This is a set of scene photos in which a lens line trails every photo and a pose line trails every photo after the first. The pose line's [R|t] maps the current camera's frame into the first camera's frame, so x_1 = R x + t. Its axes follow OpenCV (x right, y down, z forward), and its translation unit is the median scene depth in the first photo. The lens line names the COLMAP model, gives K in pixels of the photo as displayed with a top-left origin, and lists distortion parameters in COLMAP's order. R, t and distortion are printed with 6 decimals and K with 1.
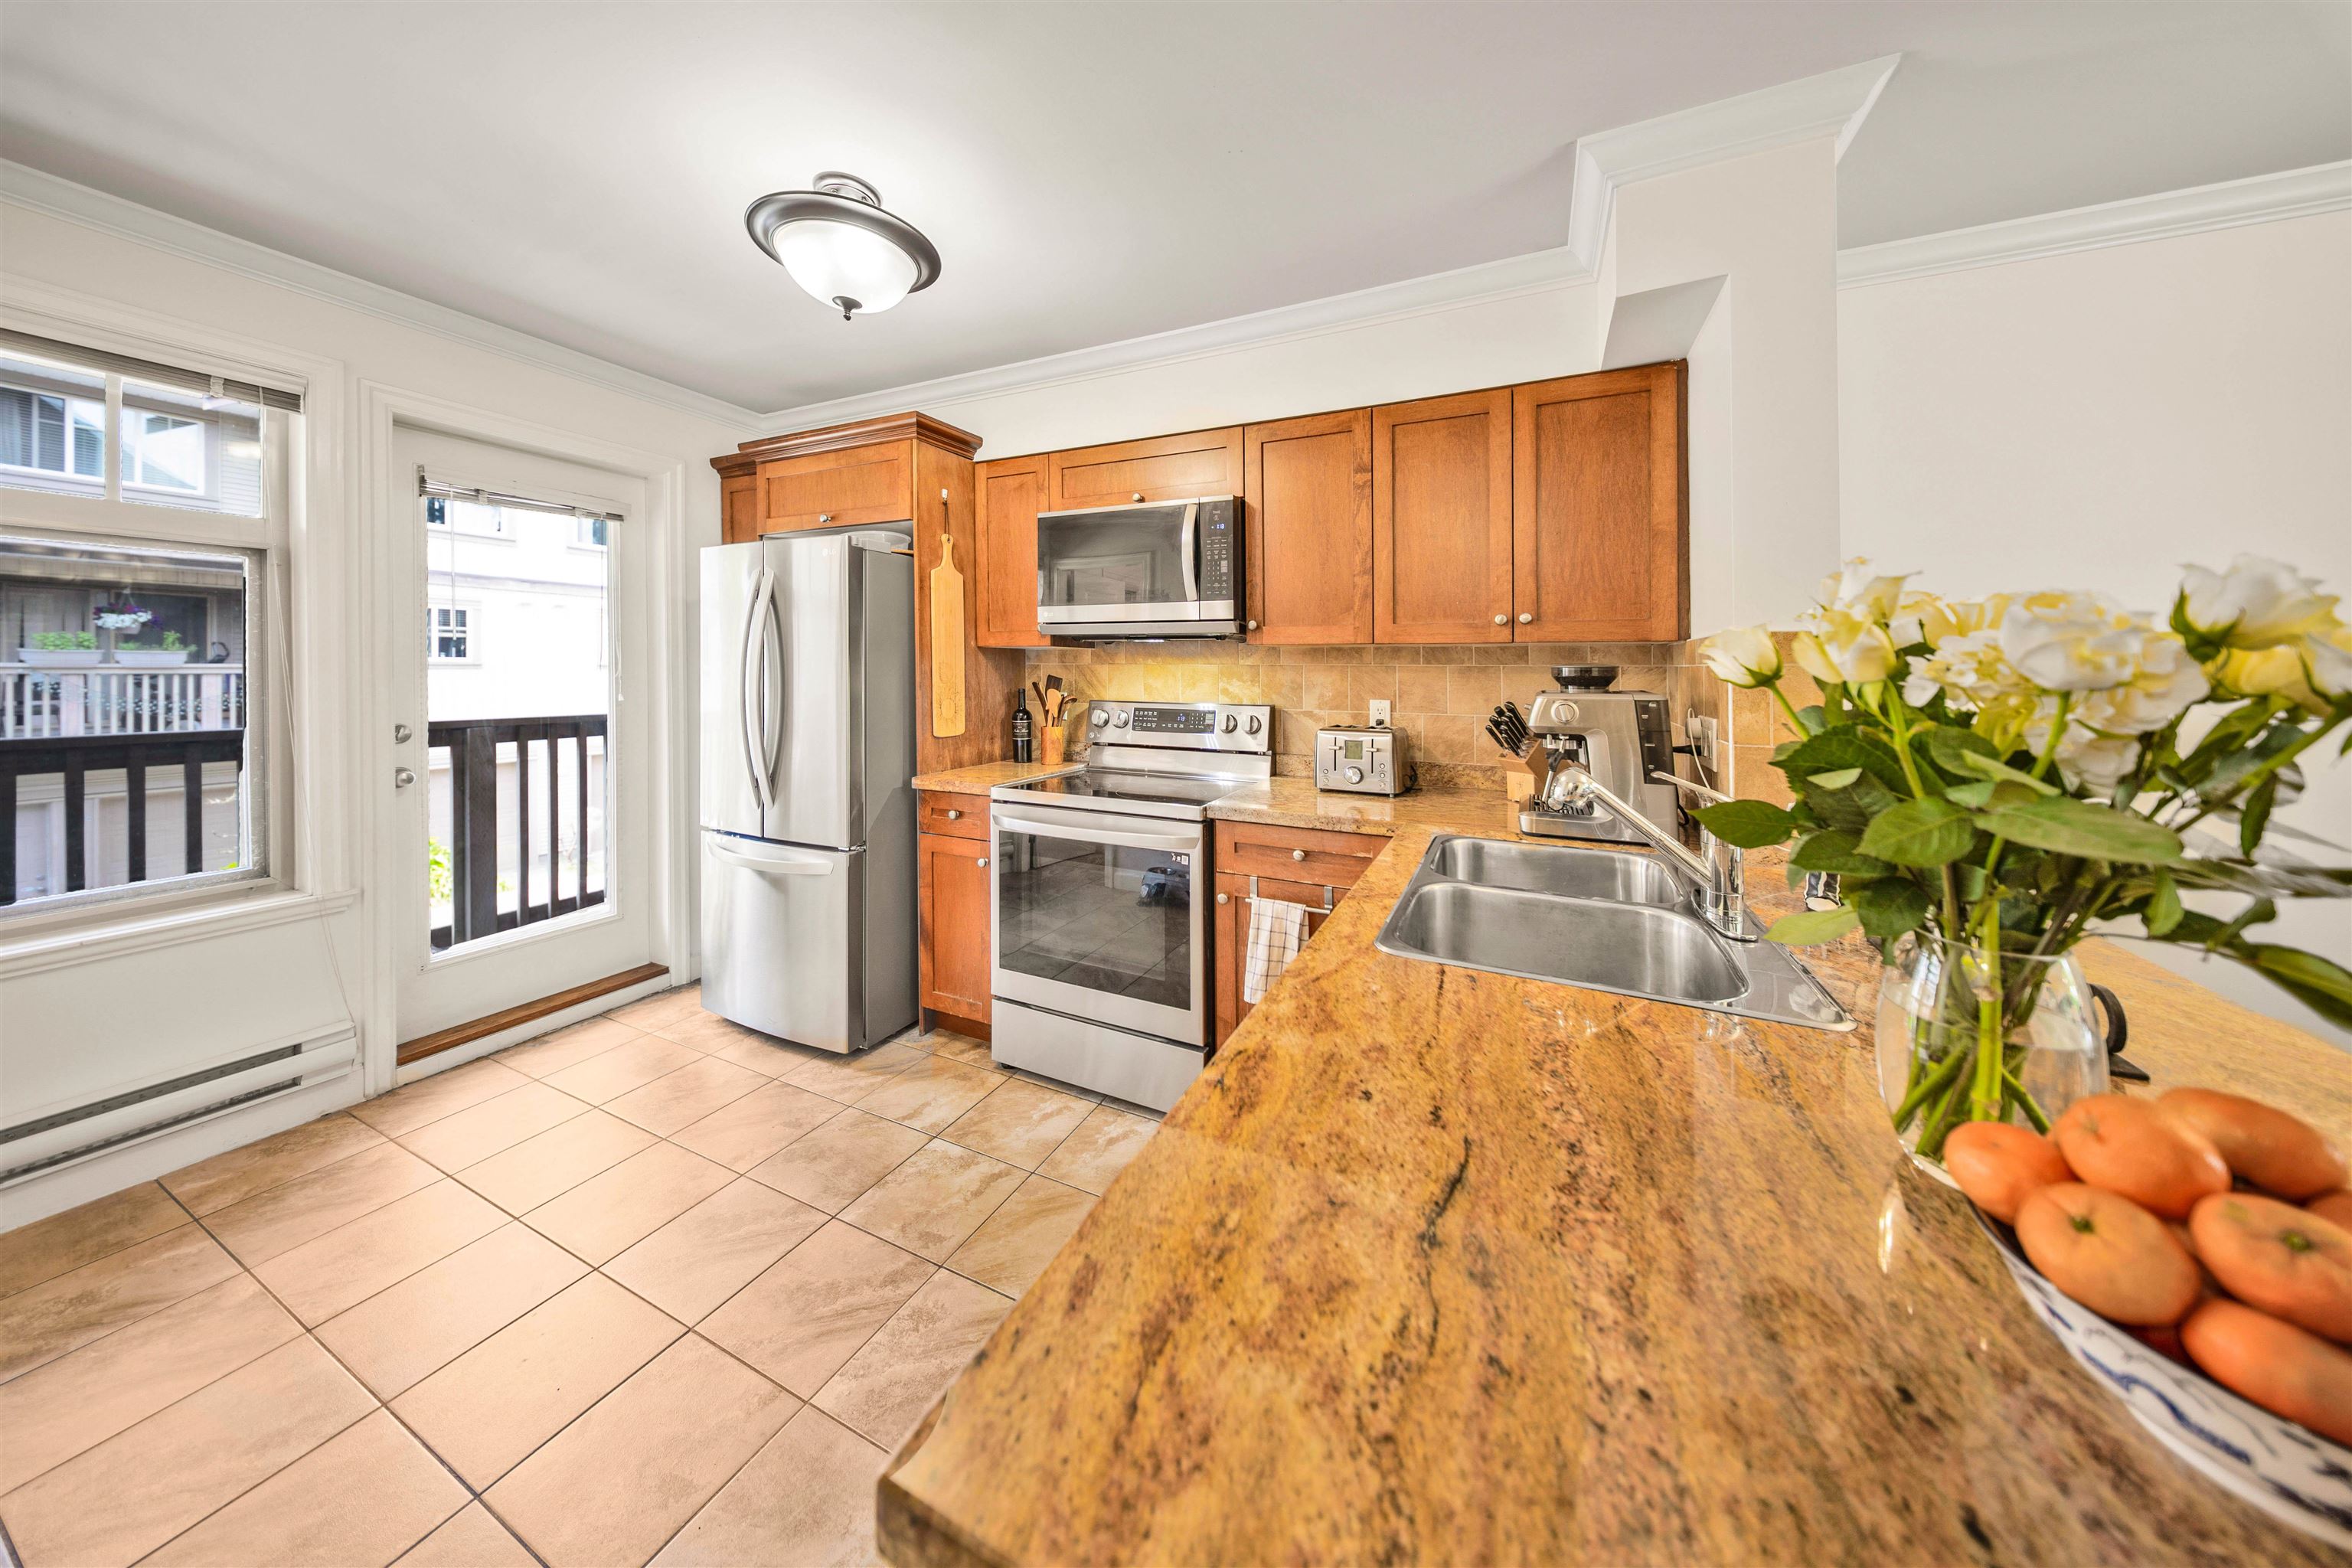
lens RADIAL K [[720.3, 0, 1171.1], [0, 720.3, 804.7], [0, 0, 1]] dist [-0.000178, -0.000049]
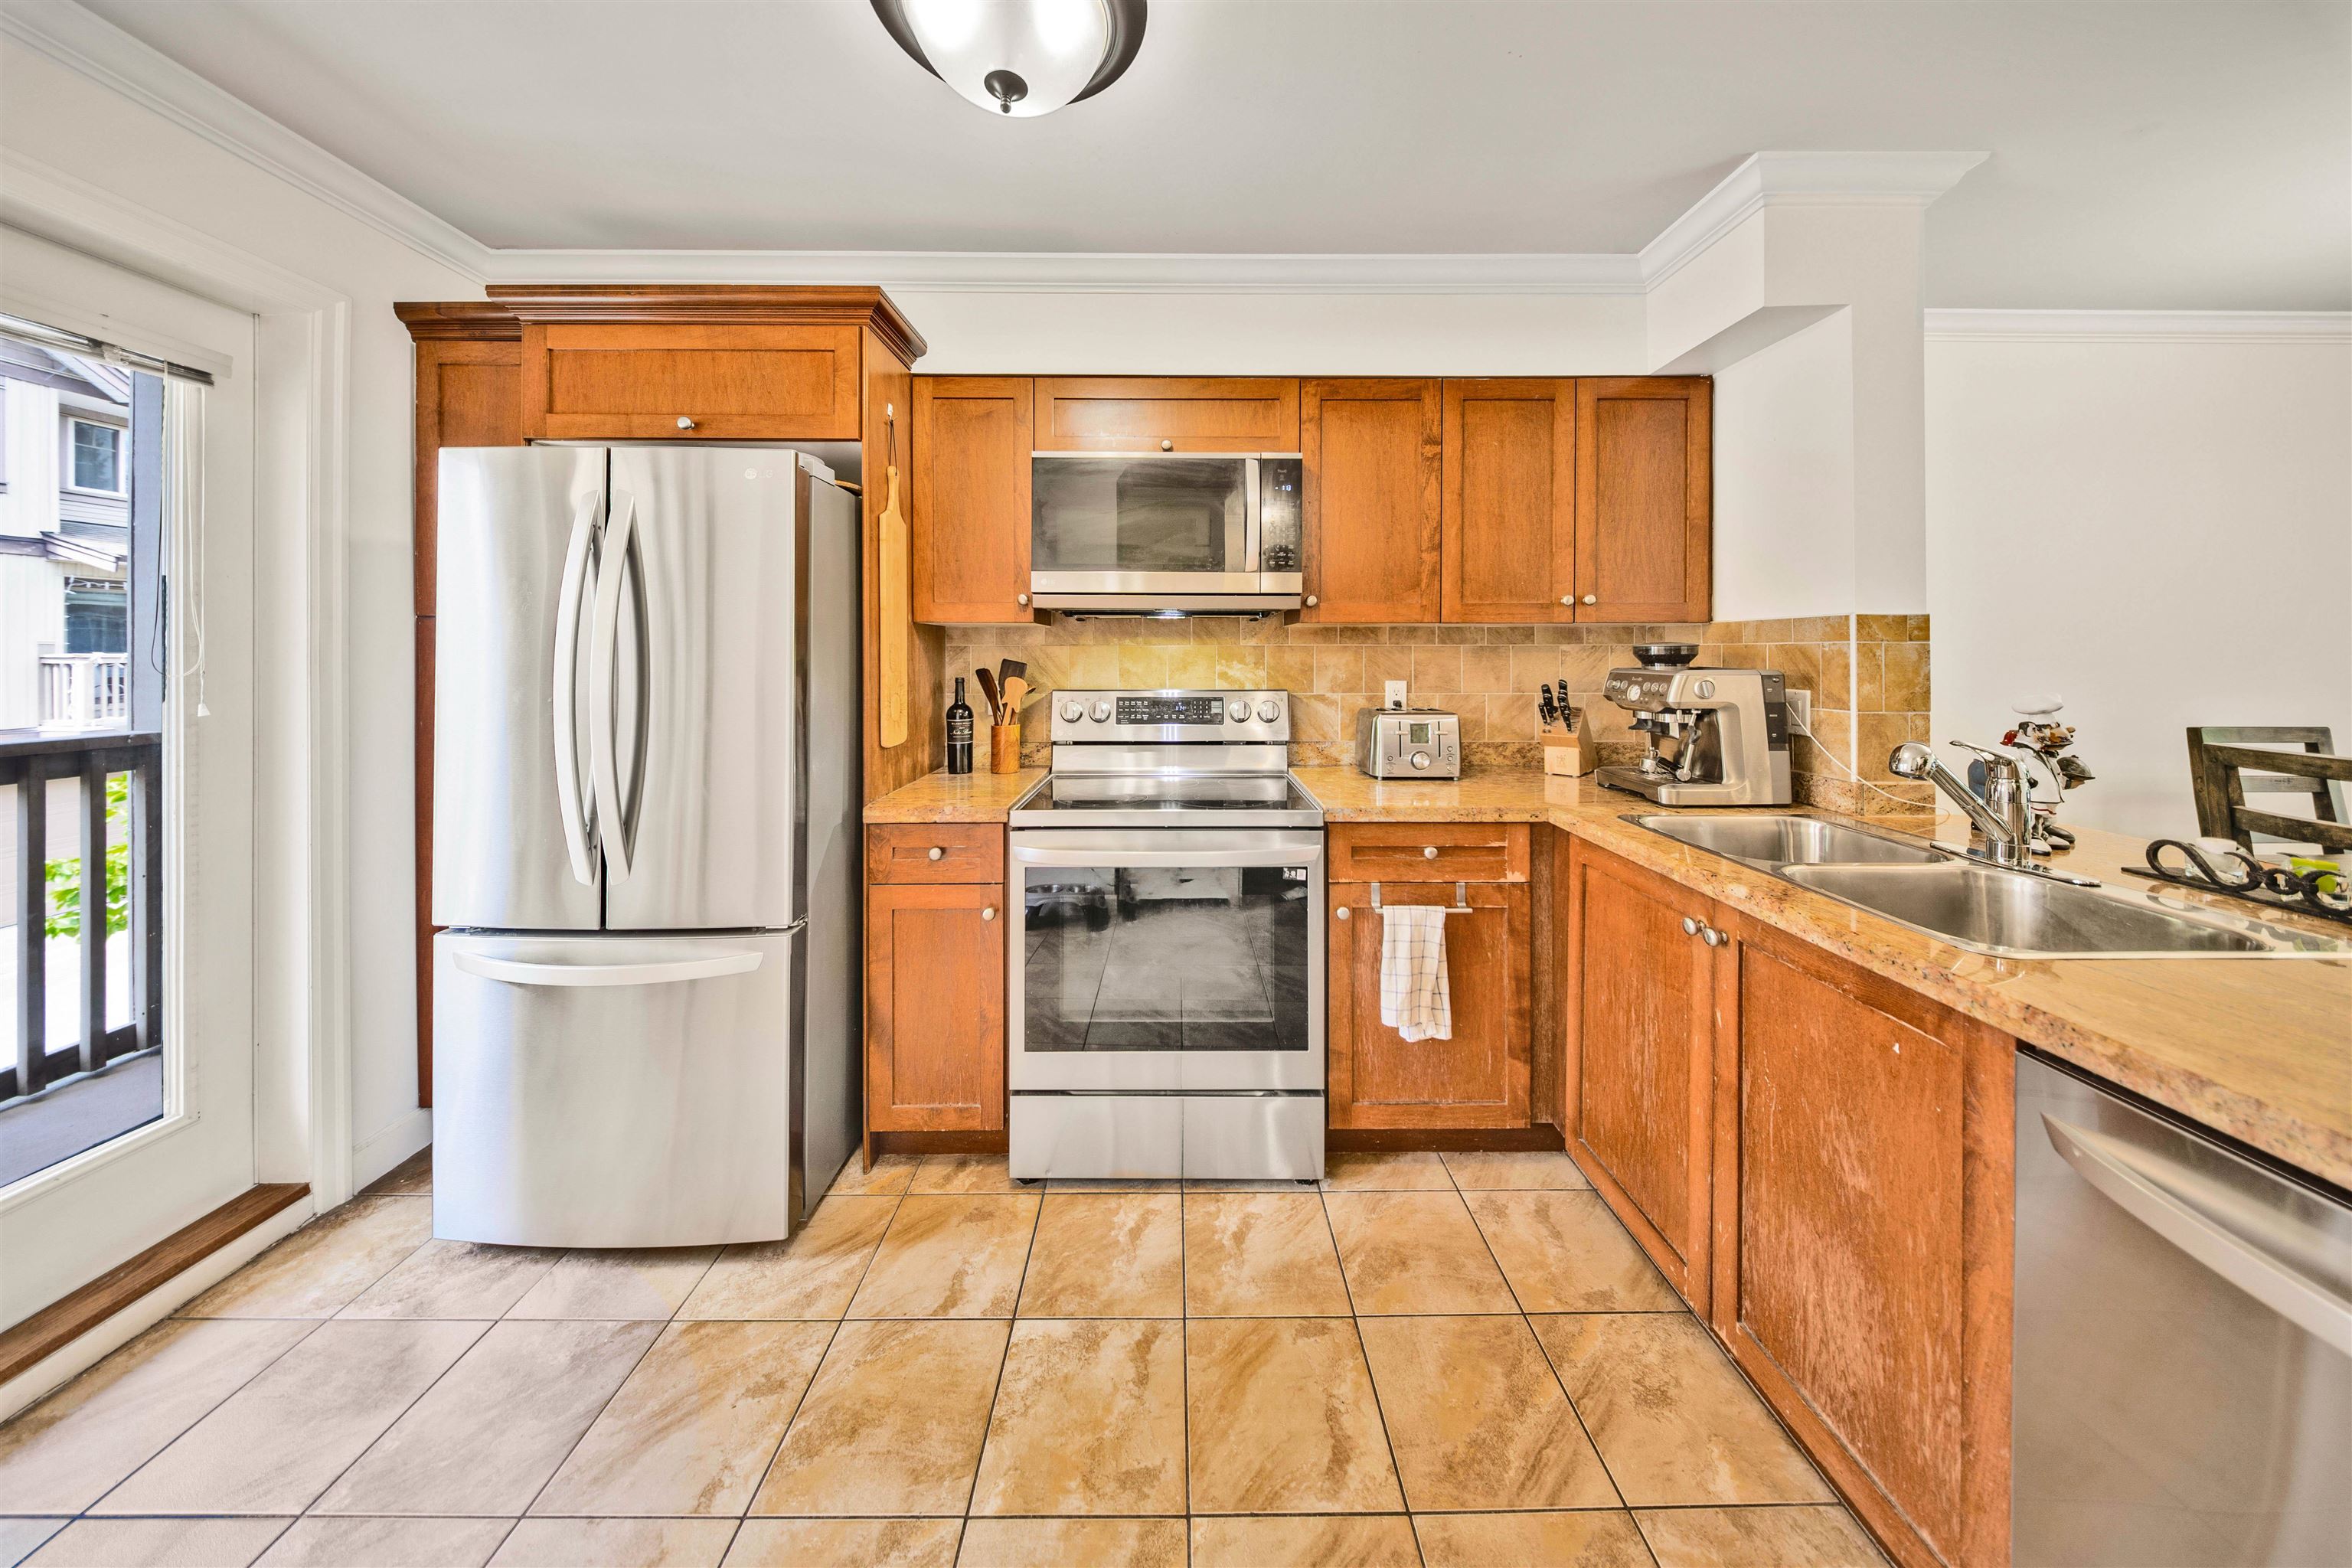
lens RADIAL K [[731.3, 0, 1178.9], [0, 731.3, 766.3], [0, 0, 1]] dist [-0.004080, -0.000175]
pose [[0.900394, -0.073407, 0.428839, -0.392456], [0.086710, 0.996167, -0.011539, -0.043820], [-0.426348, 0.047574, 0.903307, 0.235224]]
